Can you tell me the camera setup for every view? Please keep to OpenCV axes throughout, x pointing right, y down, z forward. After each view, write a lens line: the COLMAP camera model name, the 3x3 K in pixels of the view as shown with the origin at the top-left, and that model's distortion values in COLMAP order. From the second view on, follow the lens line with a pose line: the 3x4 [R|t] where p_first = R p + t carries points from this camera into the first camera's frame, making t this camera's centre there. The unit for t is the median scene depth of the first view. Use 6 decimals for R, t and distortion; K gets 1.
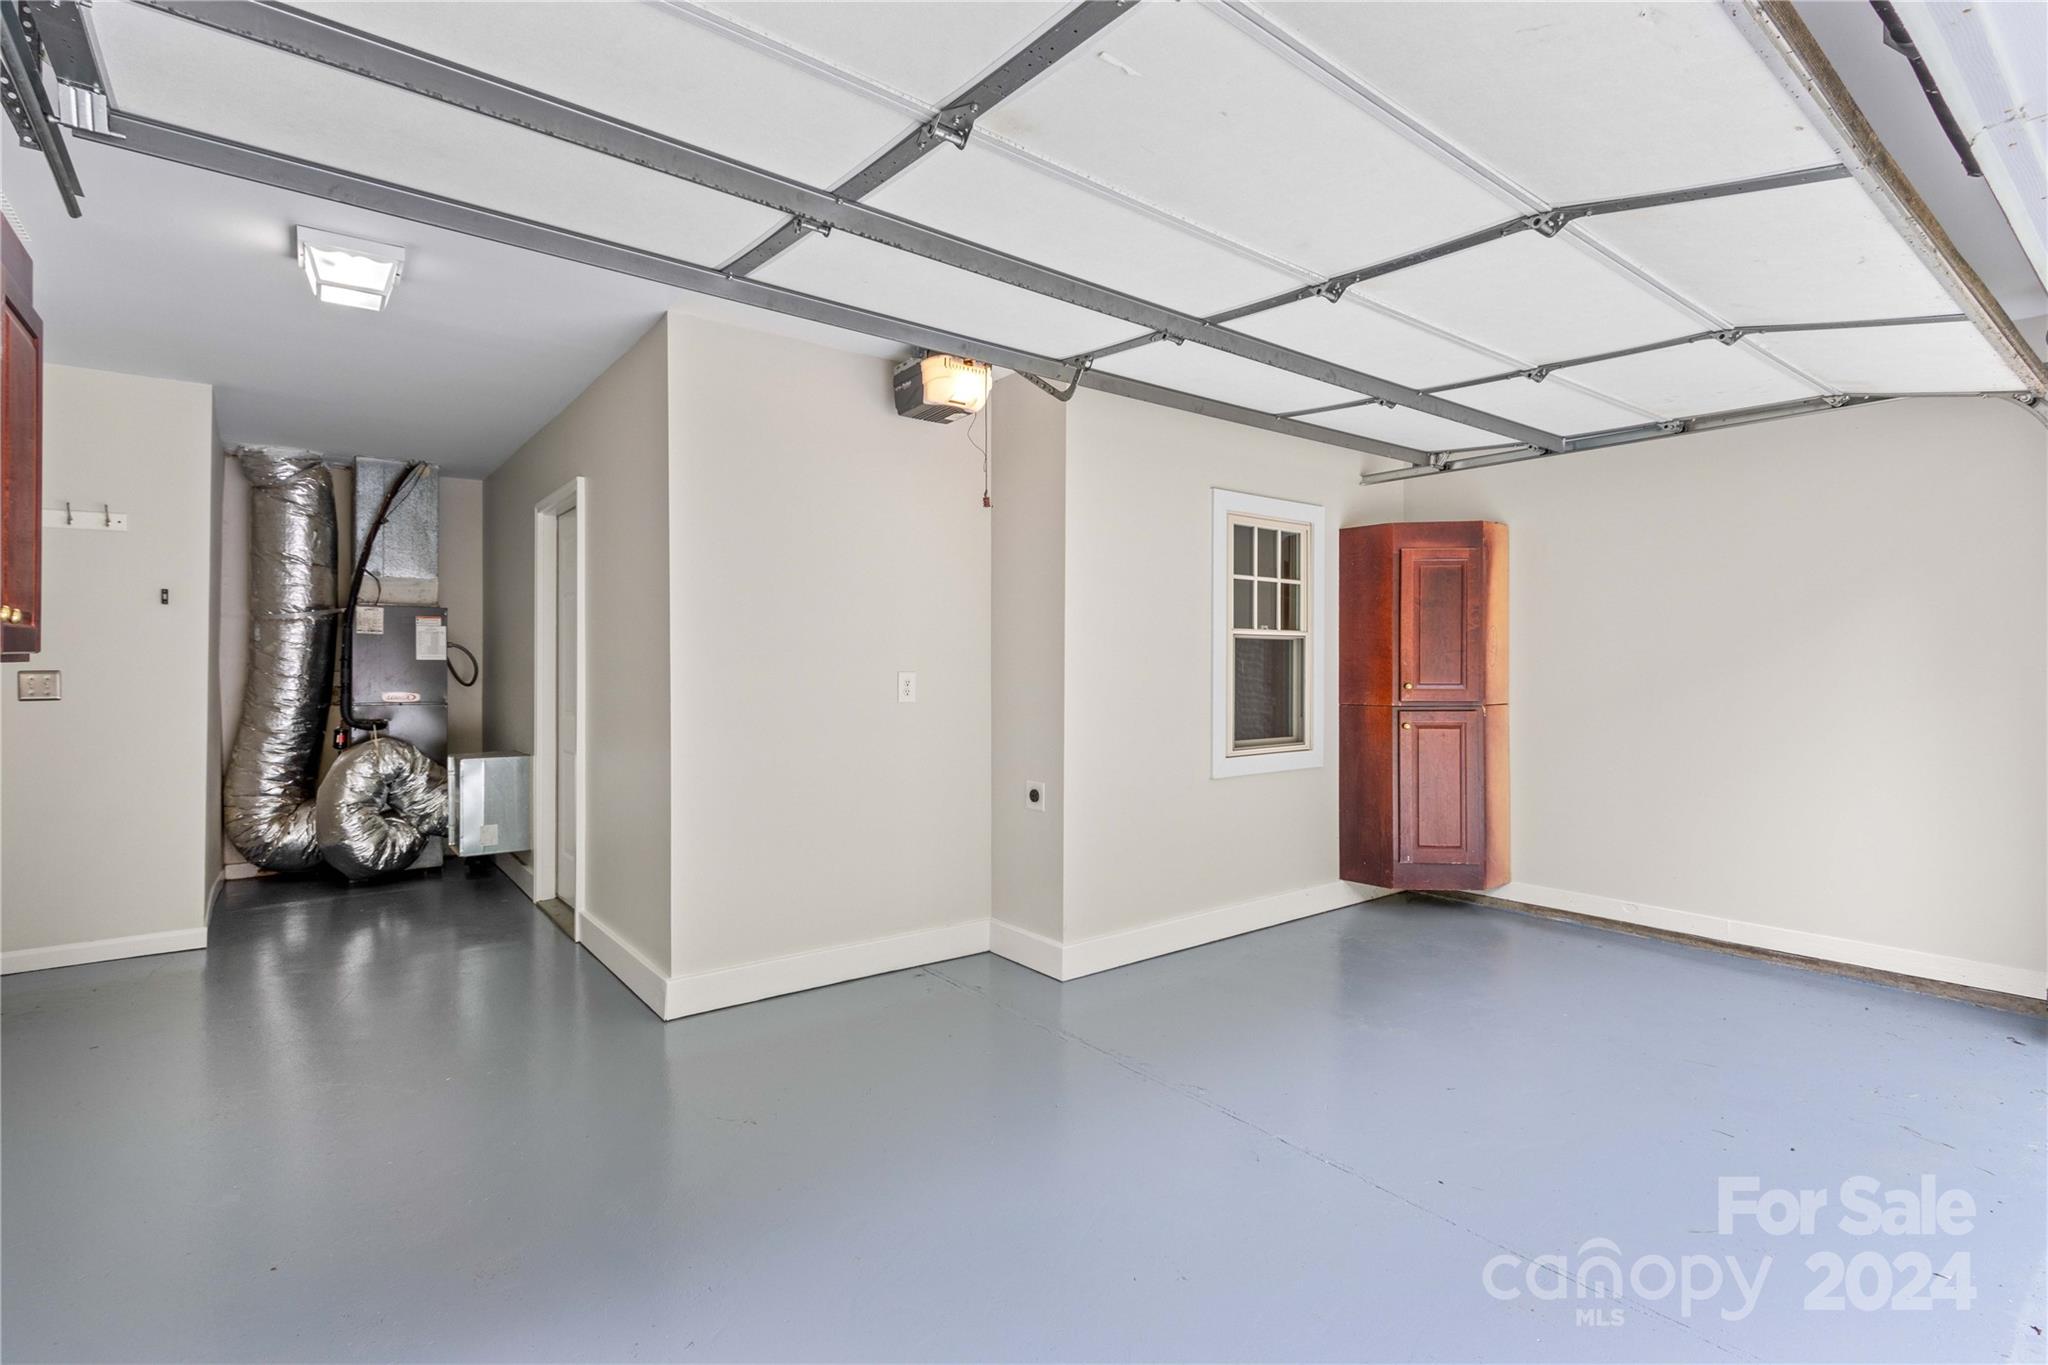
lens RADIAL K [[948.3, 0, 1030.9], [0, 948.3, 684.0], [0, 0, 1]] dist [0.005529, -0.001187]
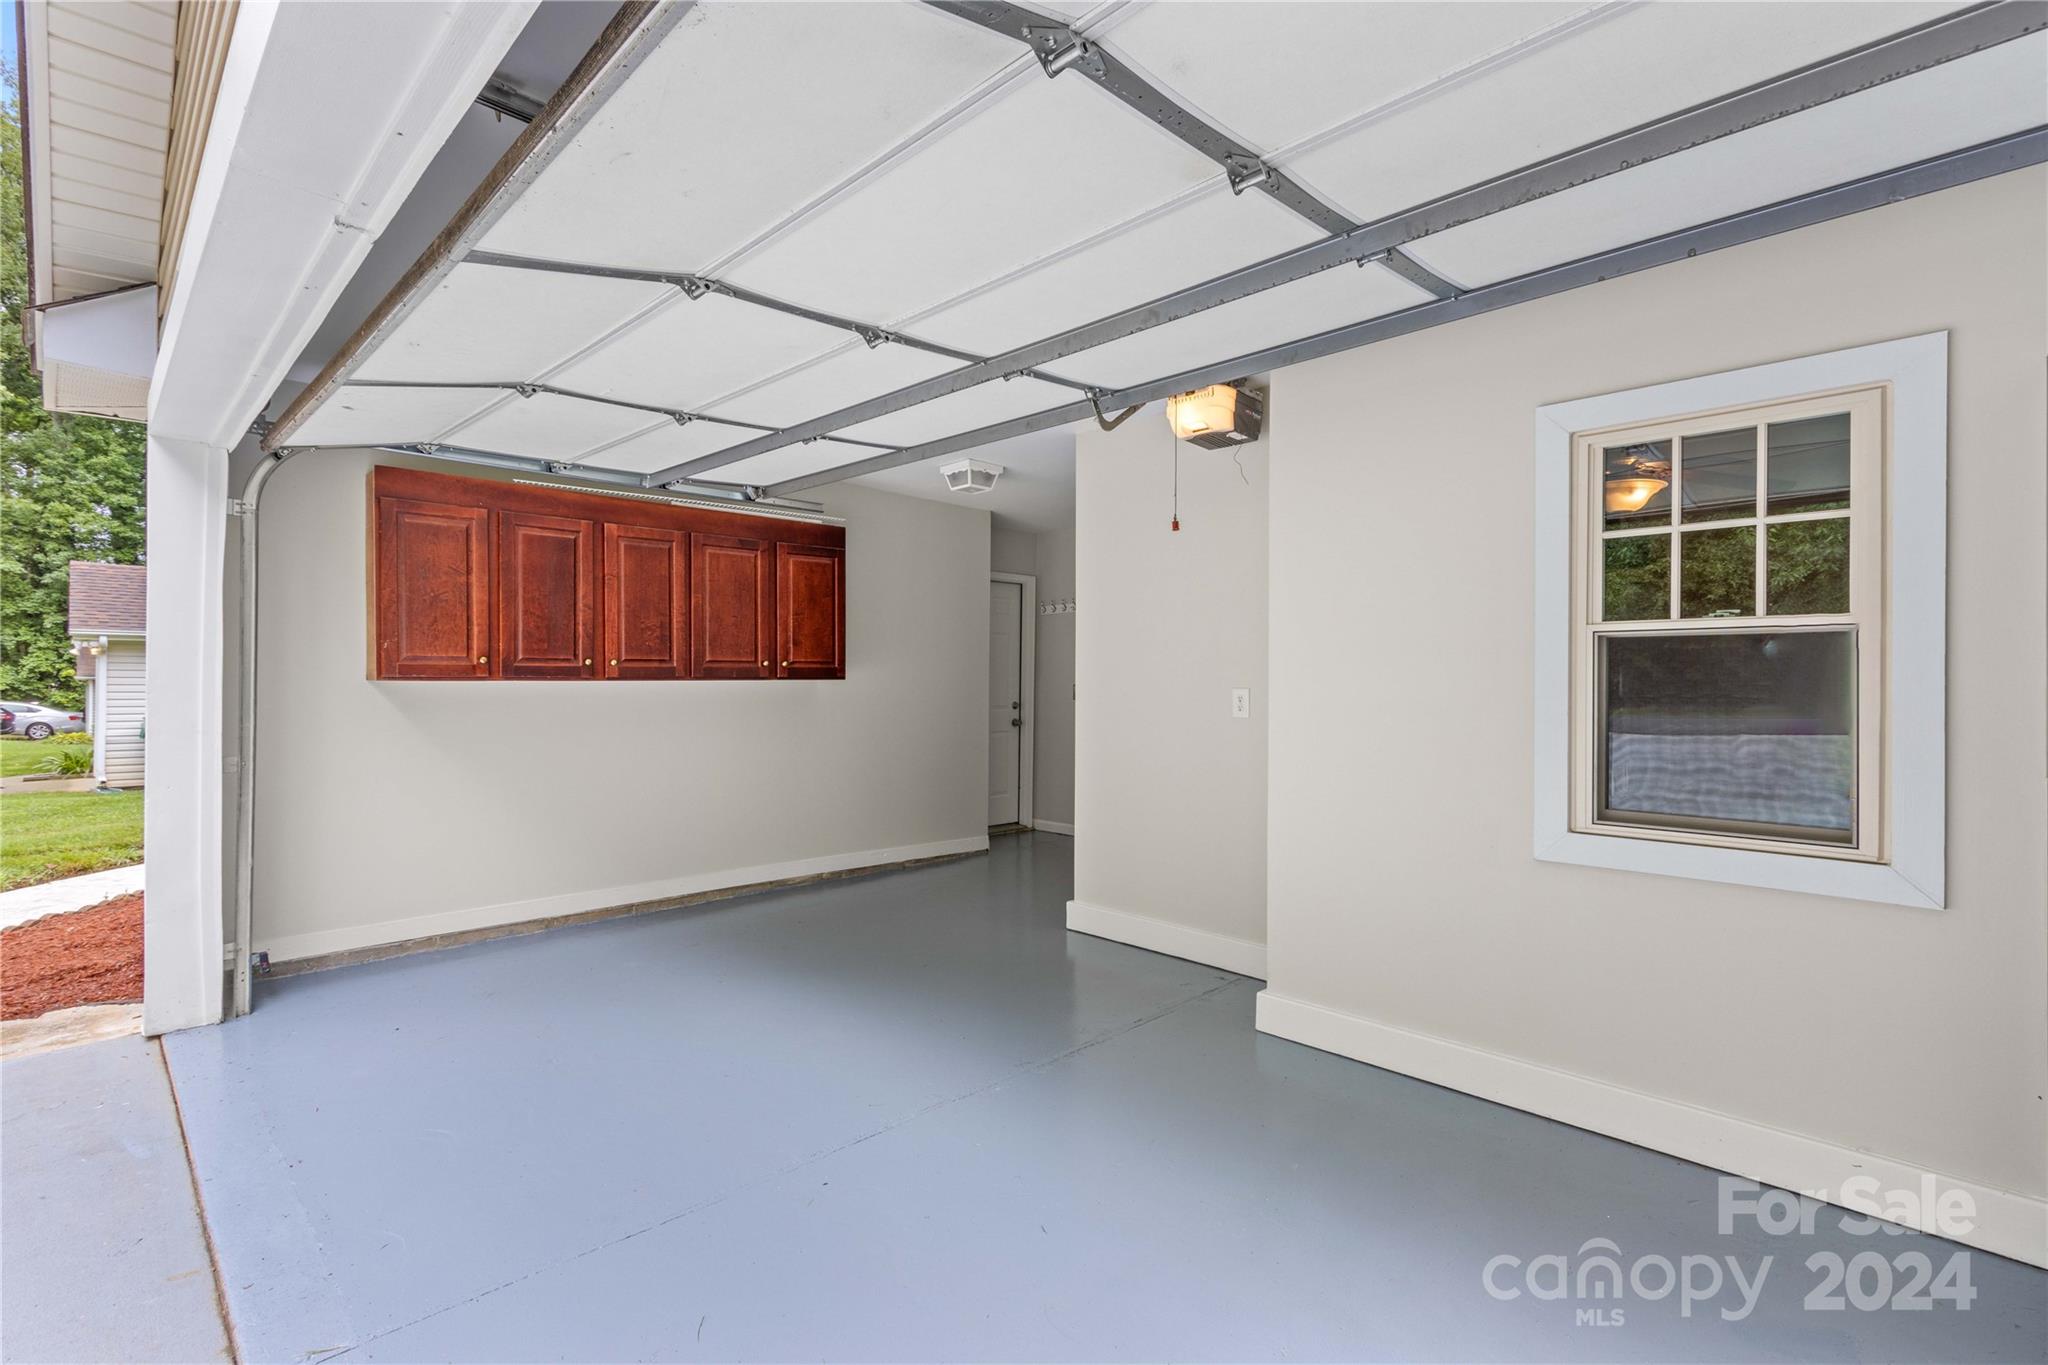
lens RADIAL K [[948.3, 0, 1033.4], [0, 948.3, 681.0], [0, 0, 1]] dist [0.005529, -0.001187]
pose [[0.100108, -0.014046, -0.994877, 0.784158], [-0.043111, 0.998900, -0.018441, 0.006999], [0.994042, 0.044736, 0.099393, 0.584215]]
